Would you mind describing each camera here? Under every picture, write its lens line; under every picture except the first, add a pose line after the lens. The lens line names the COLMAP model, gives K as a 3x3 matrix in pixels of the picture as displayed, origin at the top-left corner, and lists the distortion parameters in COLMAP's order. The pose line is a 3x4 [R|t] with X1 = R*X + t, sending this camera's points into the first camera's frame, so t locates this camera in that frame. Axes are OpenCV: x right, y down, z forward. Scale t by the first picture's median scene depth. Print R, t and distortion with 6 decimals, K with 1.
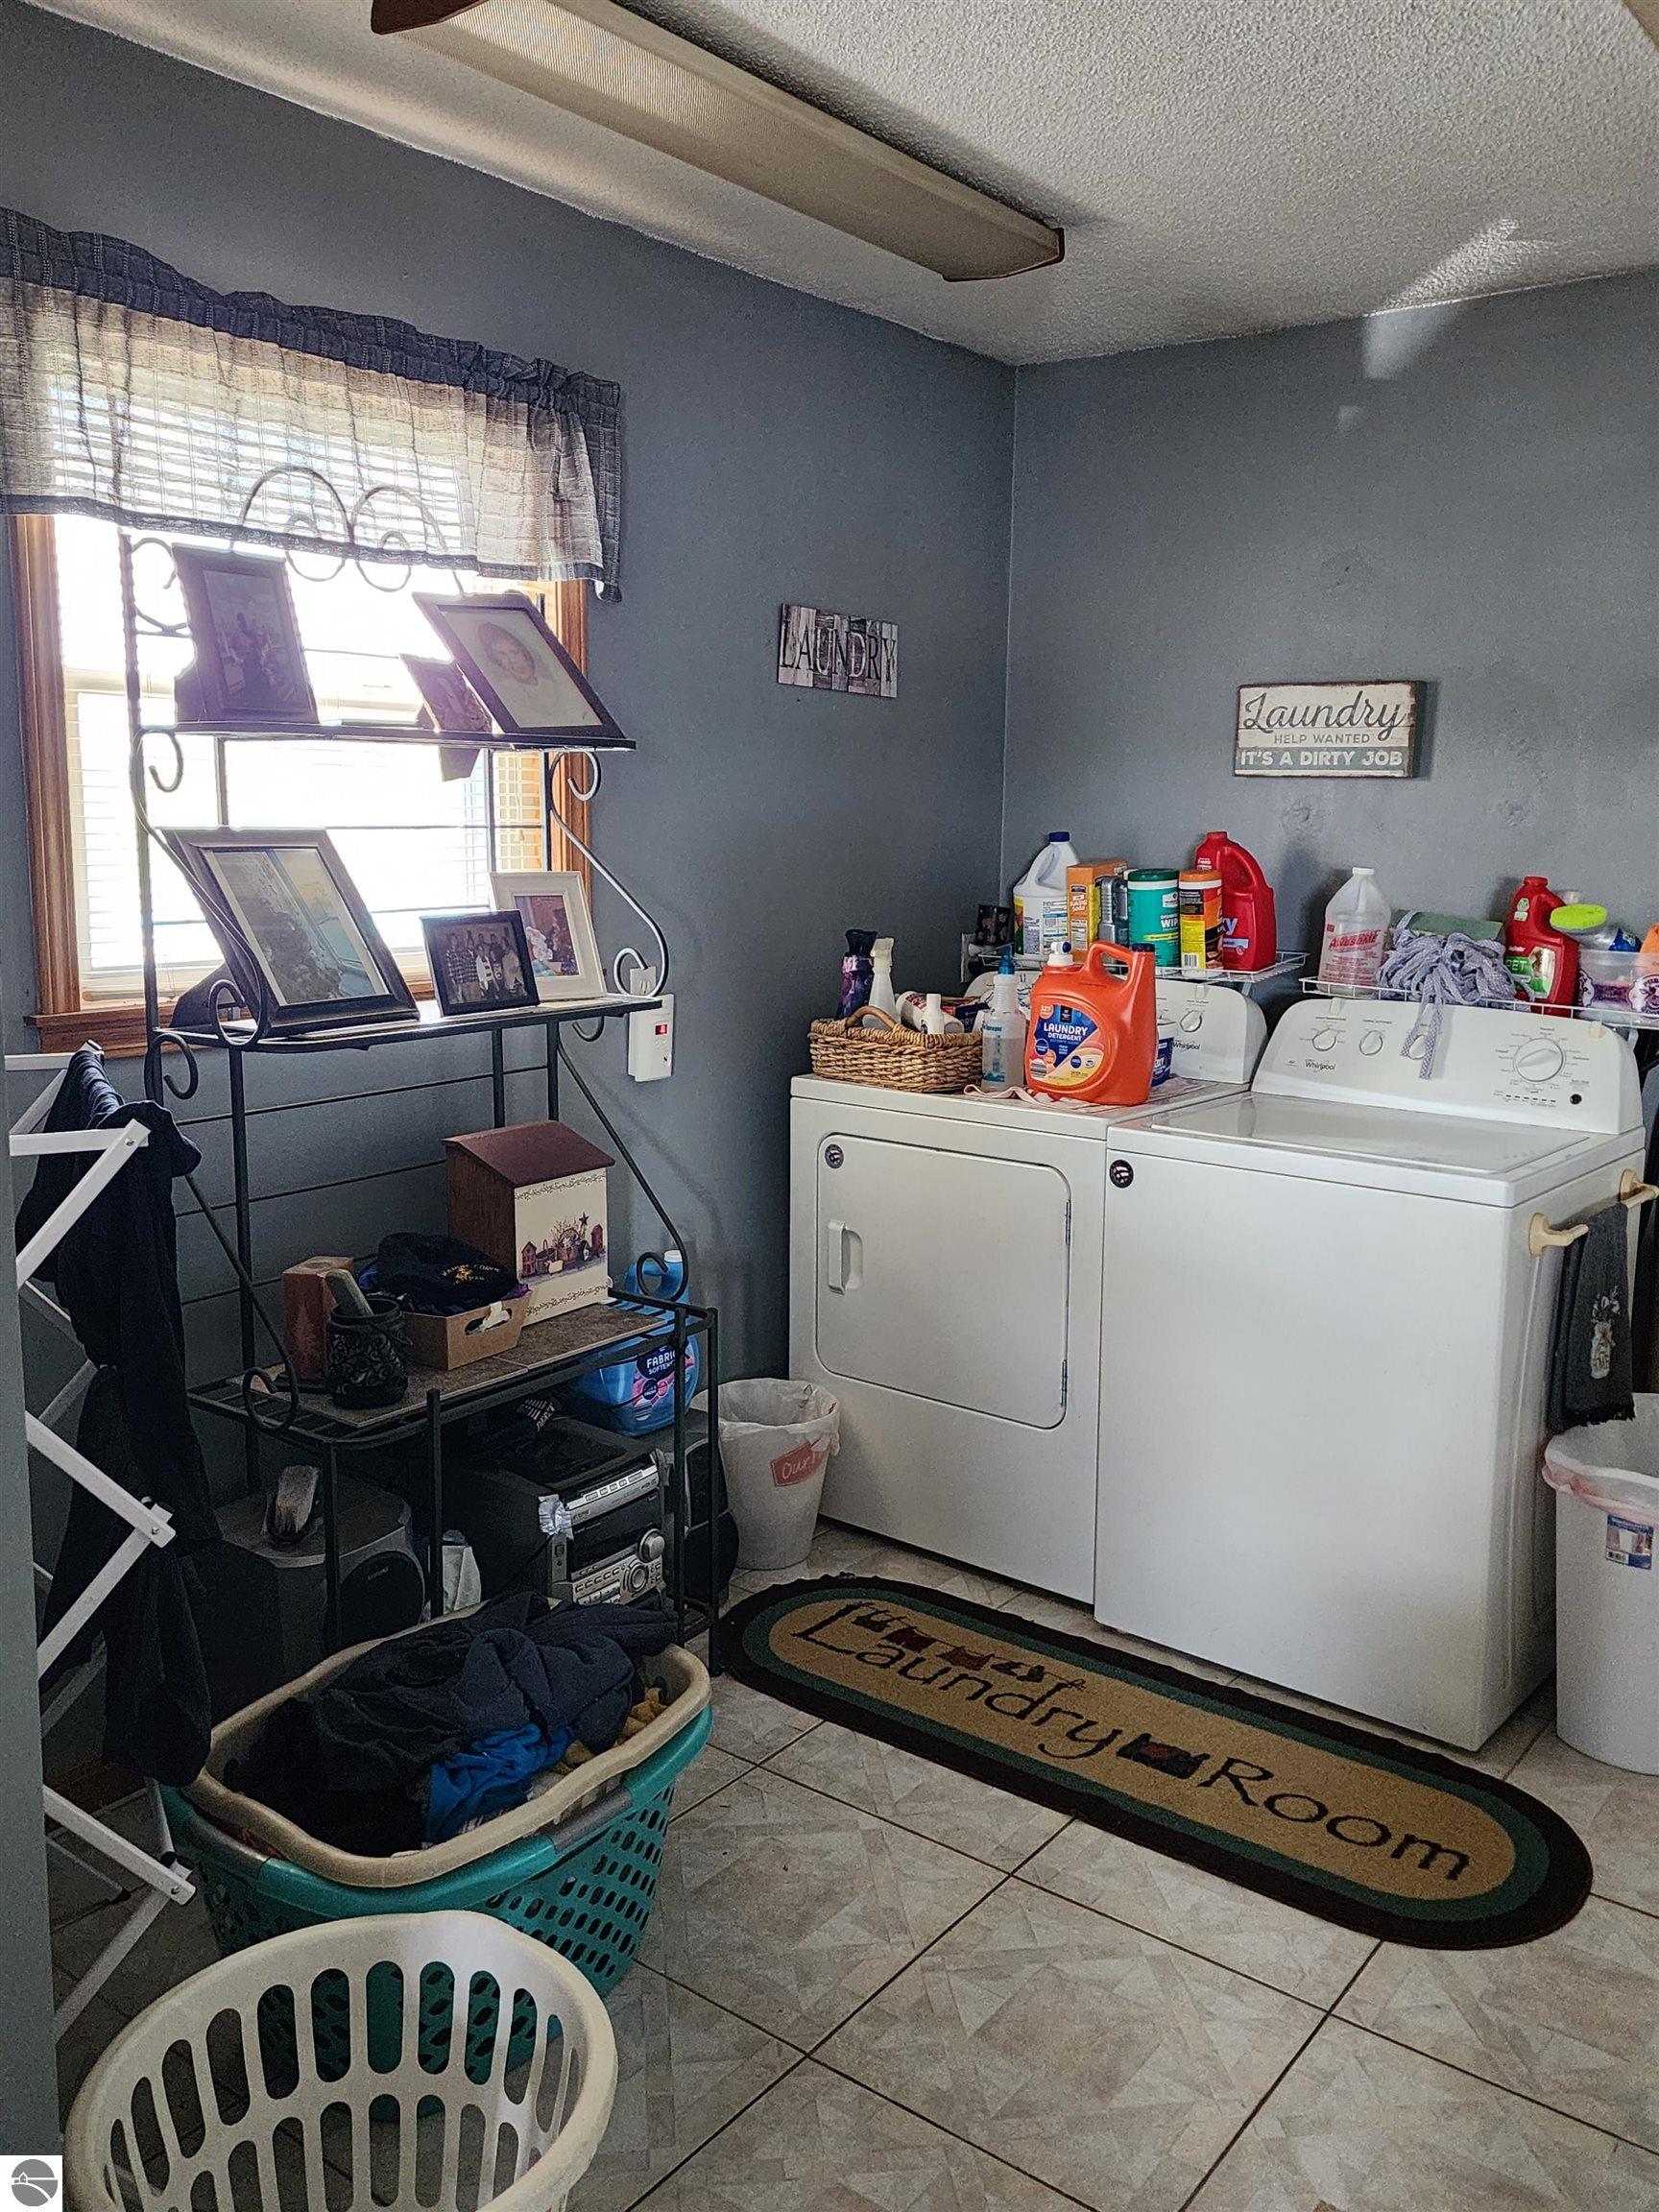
lens RADIAL K [[1805.3, 0, 819.4], [0, 1805.3, 1097.1], [0, 0, 1]] dist [0.053620, -0.027019]
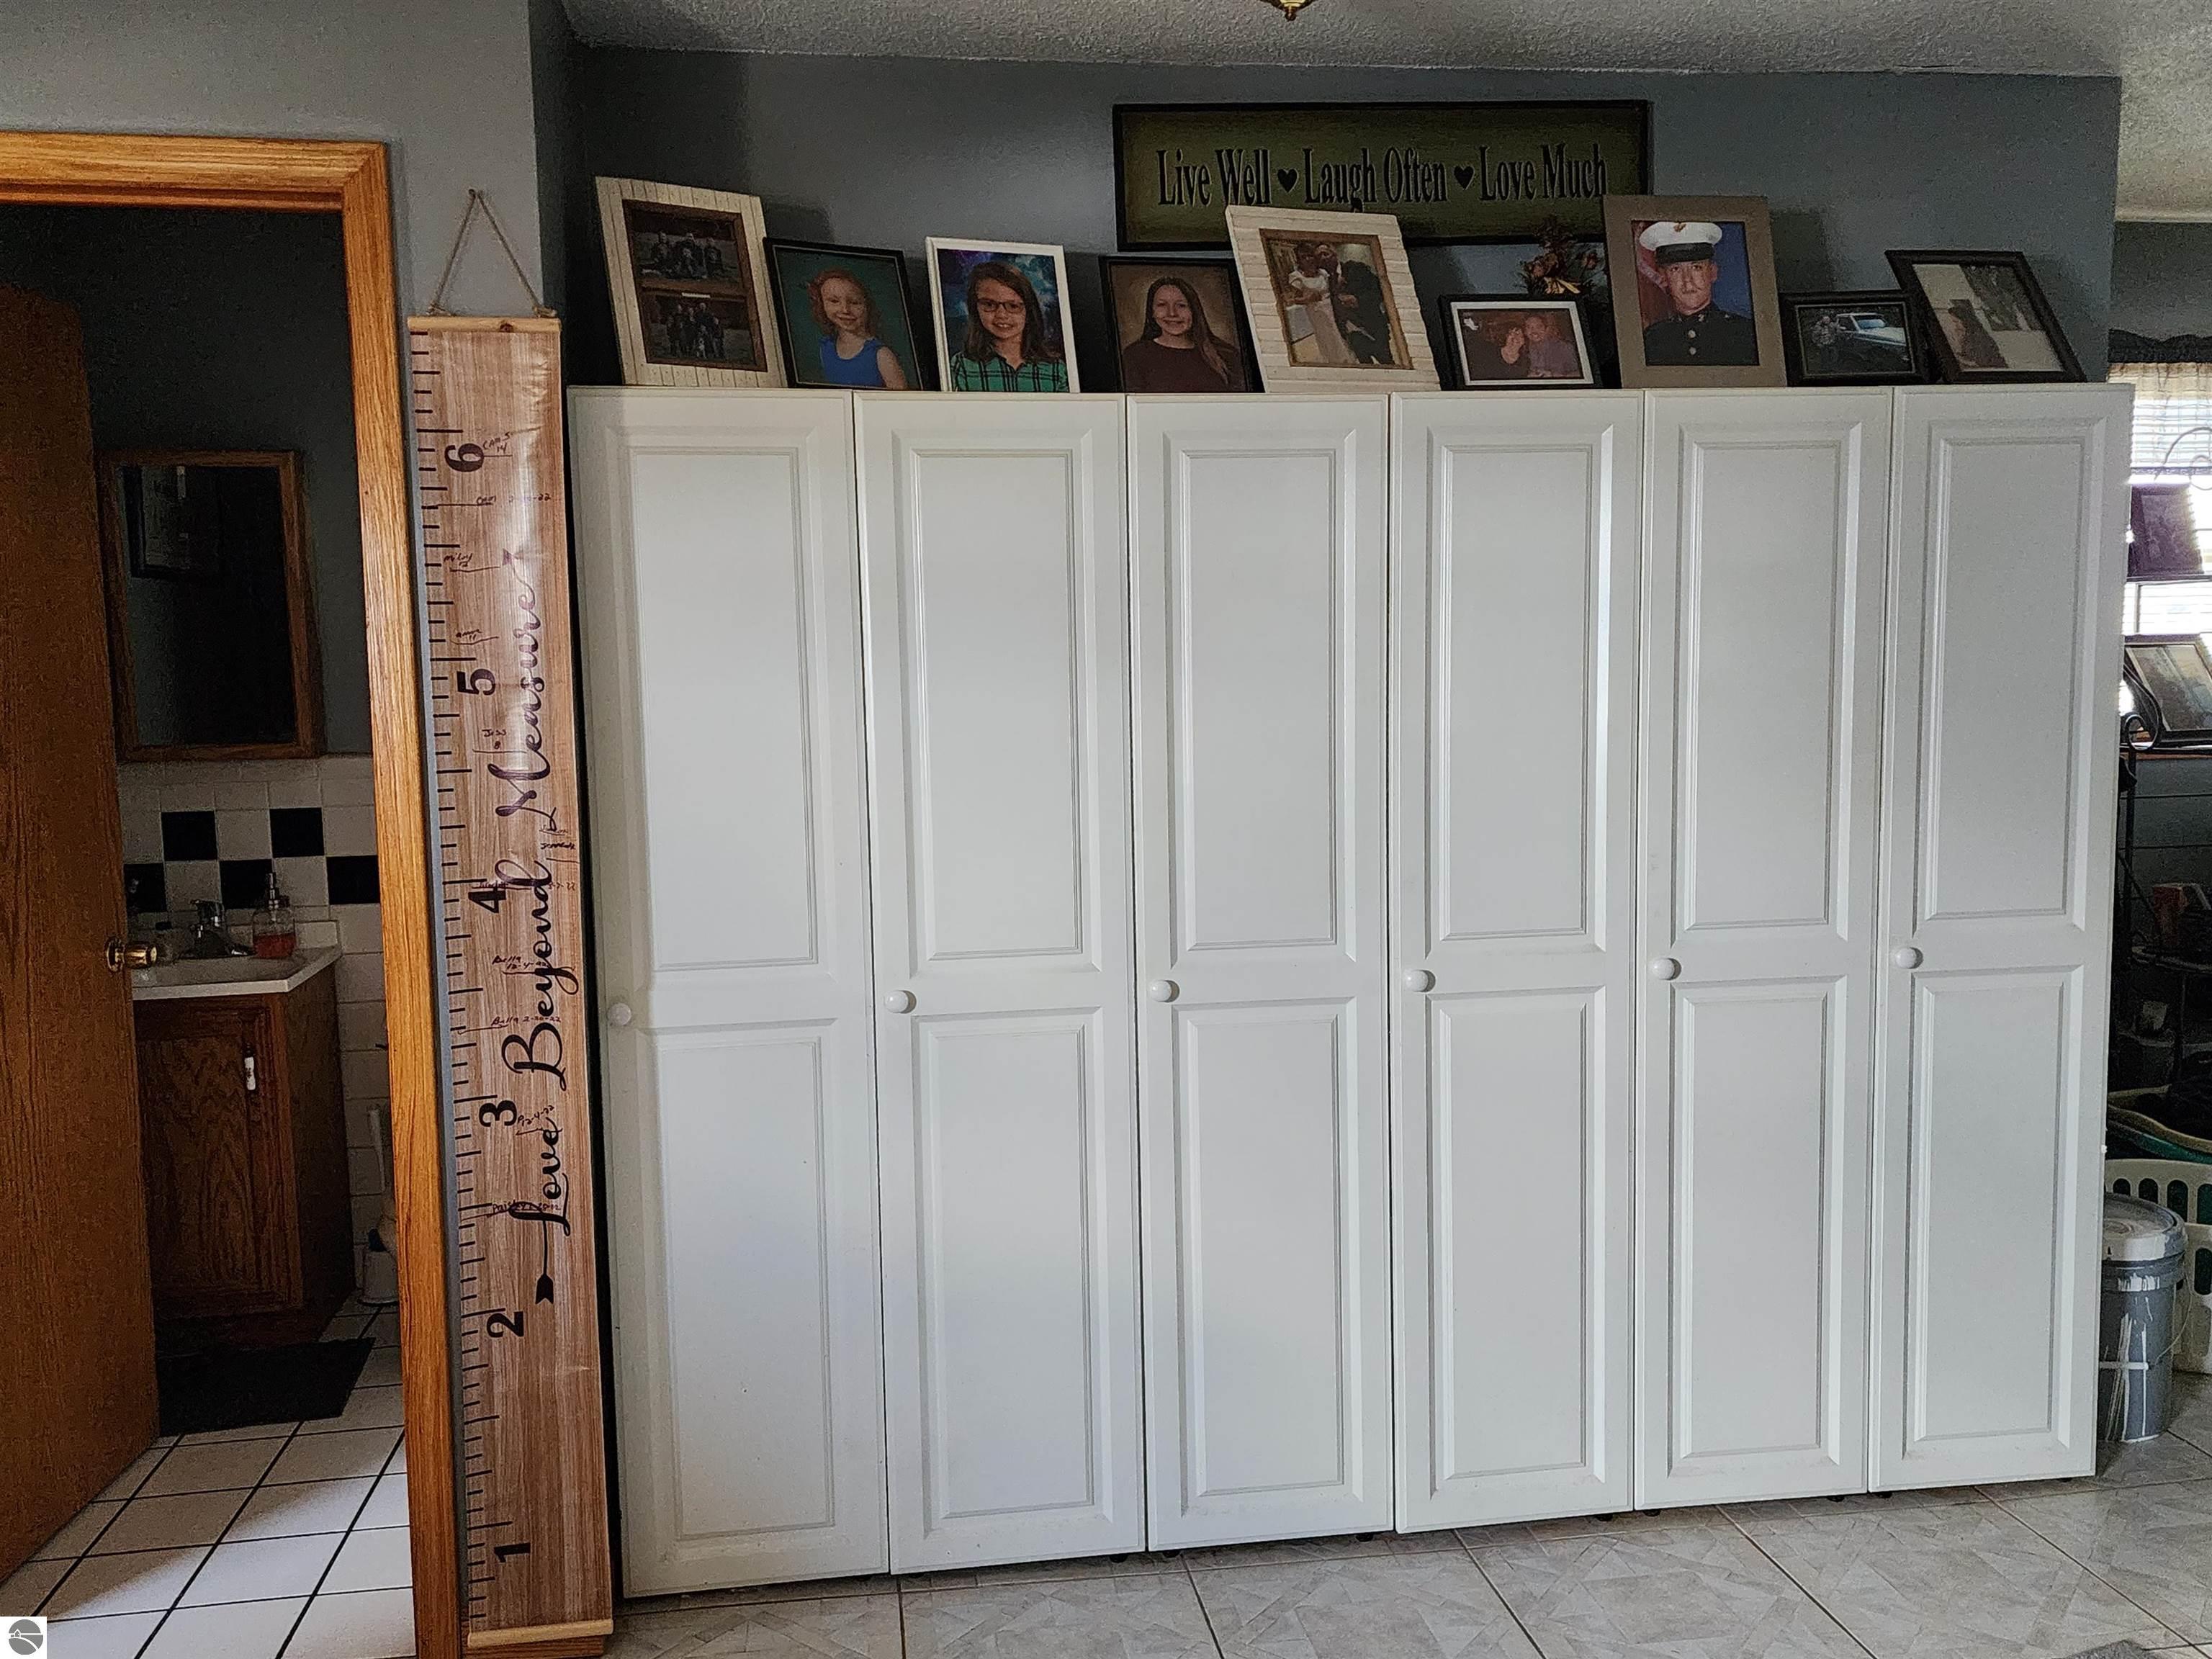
lens RADIAL K [[1805.3, 0, 1091.7], [0, 1805.3, 825.4], [0, 0, 1]] dist [0.053620, -0.027019]
pose [[0.713917, 0.045987, -0.698719, 0.195111], [-0.087146, 0.995918, -0.023494, 0.162024], [0.694787, 0.077664, 0.715010, -0.933543]]
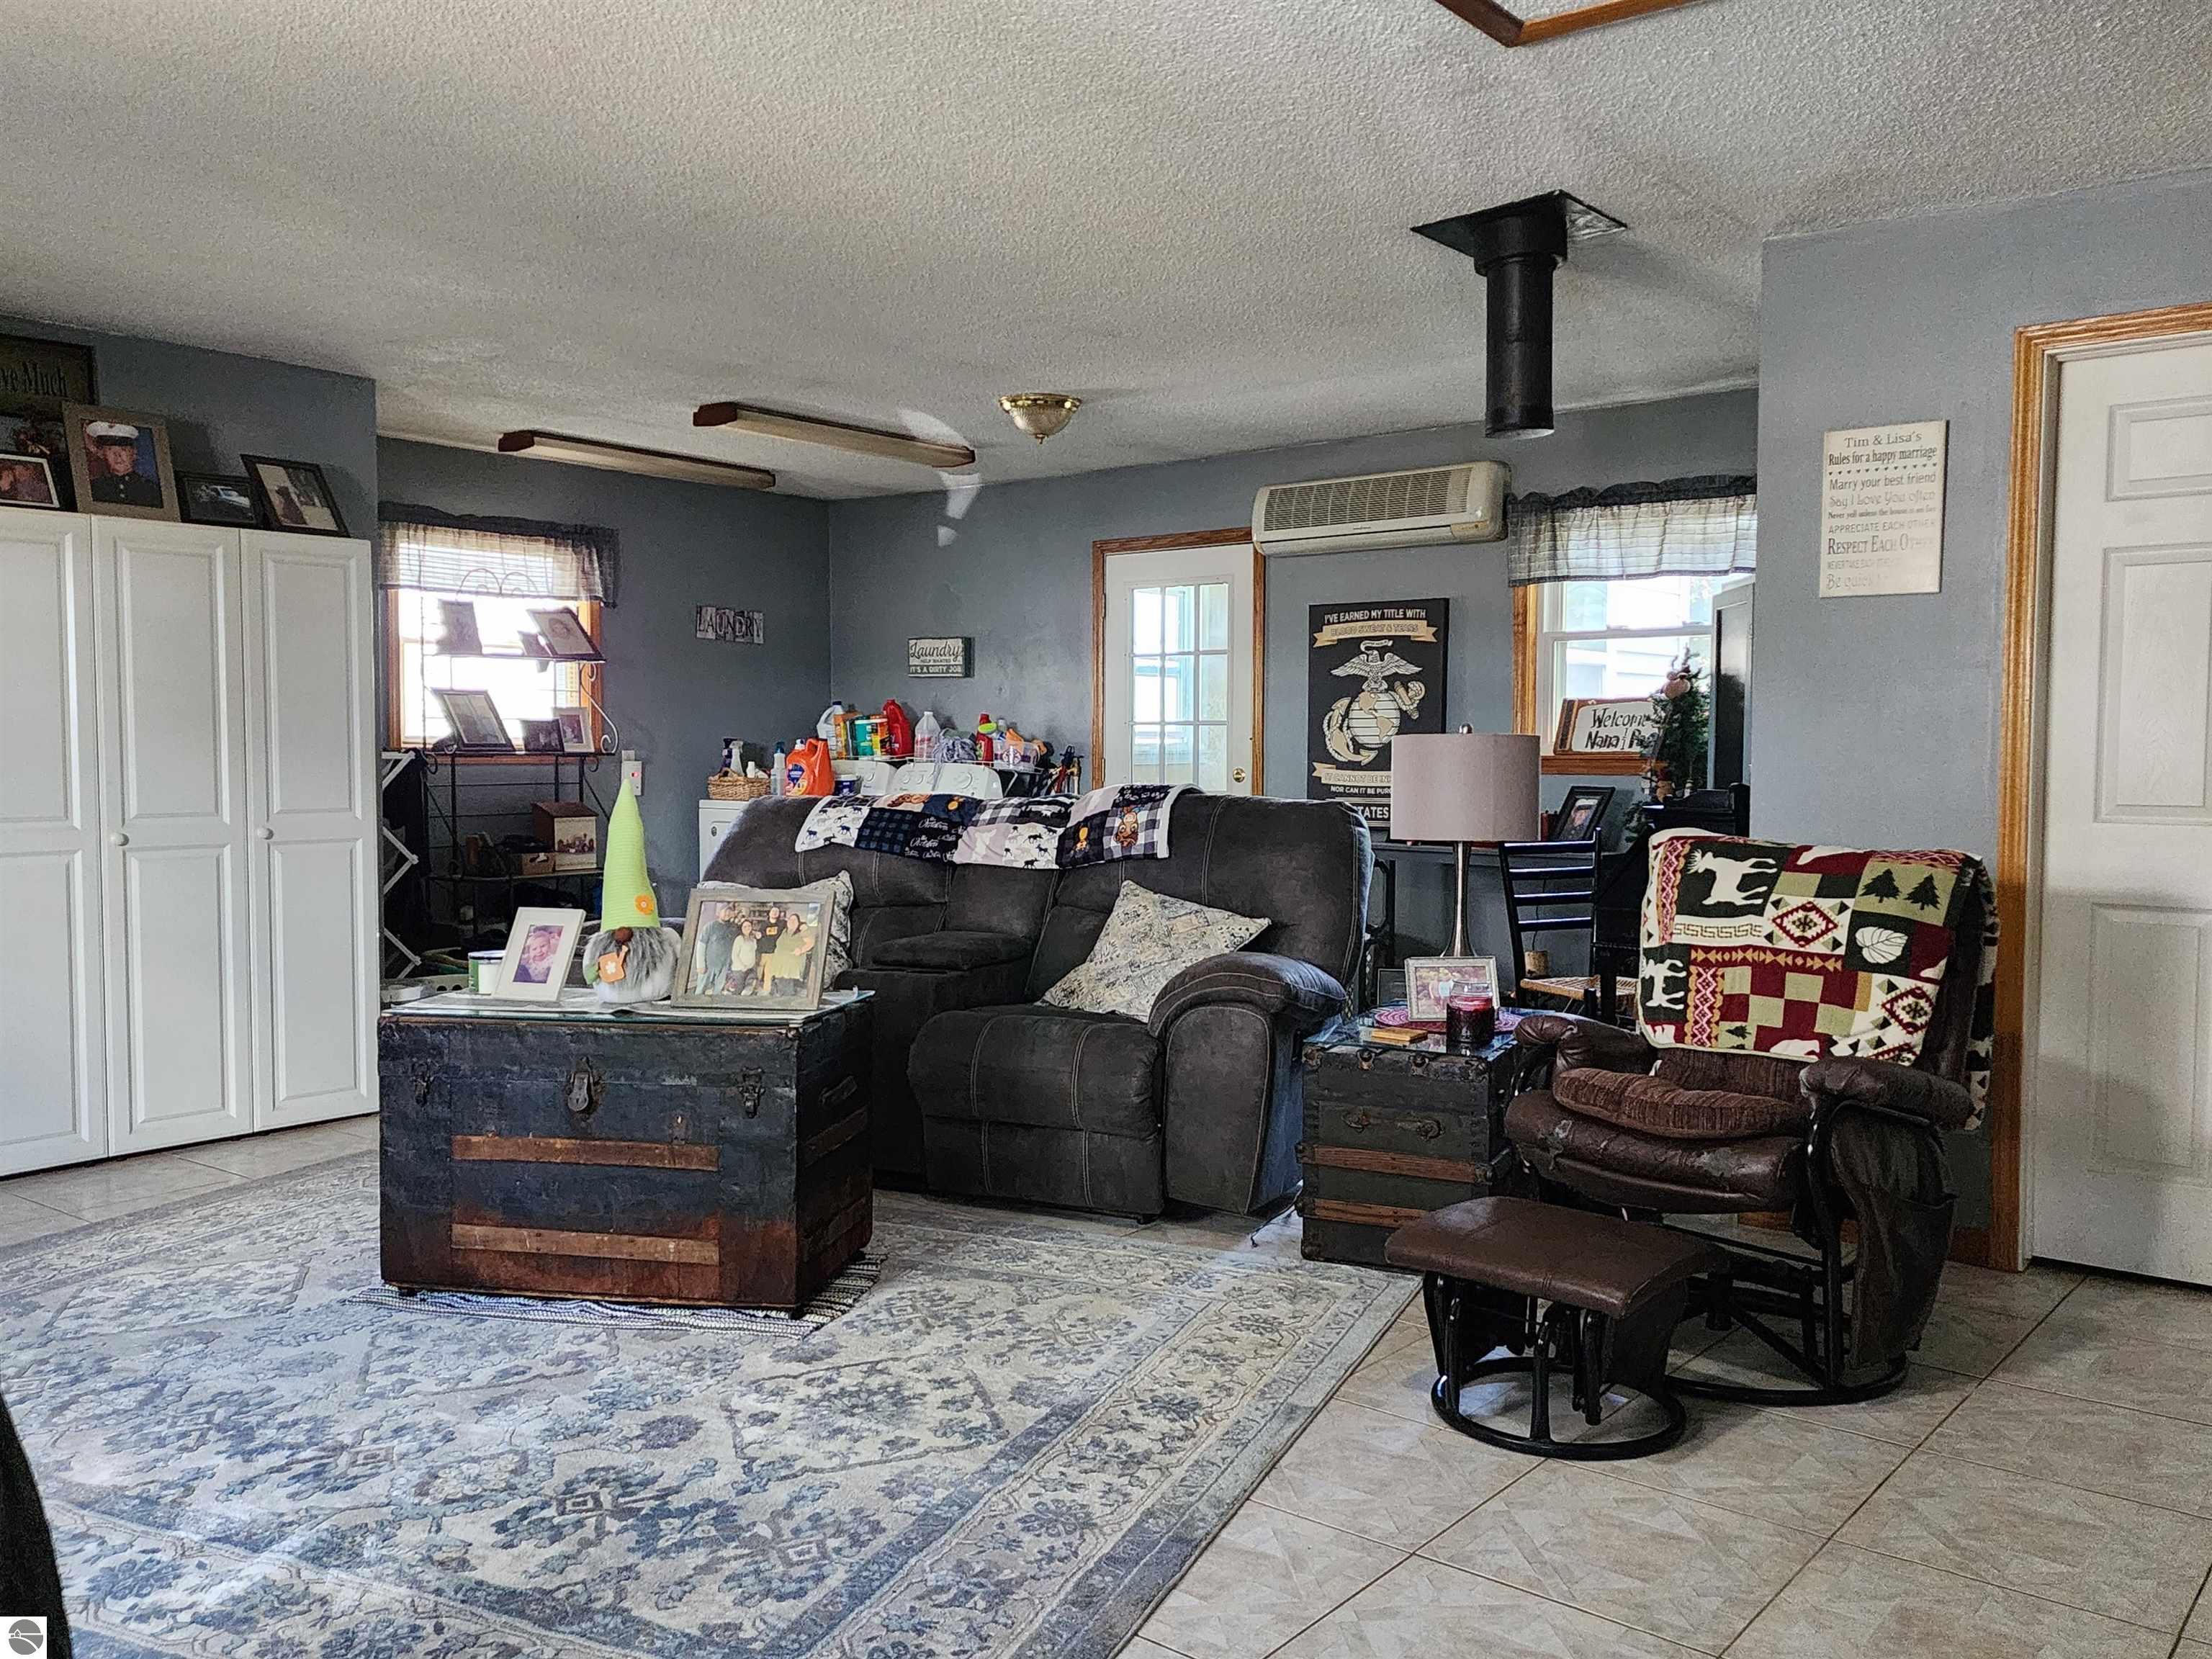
lens RADIAL K [[1805.3, 0, 1106.7], [0, 1805.3, 847.0], [0, 0, 1]] dist [0.053620, -0.027019]
pose [[0.999608, -0.002040, -0.027905, 0.789686], [-0.000888, 0.994522, -0.104519, 0.402786], [0.027965, 0.104503, 0.994131, -1.815957]]
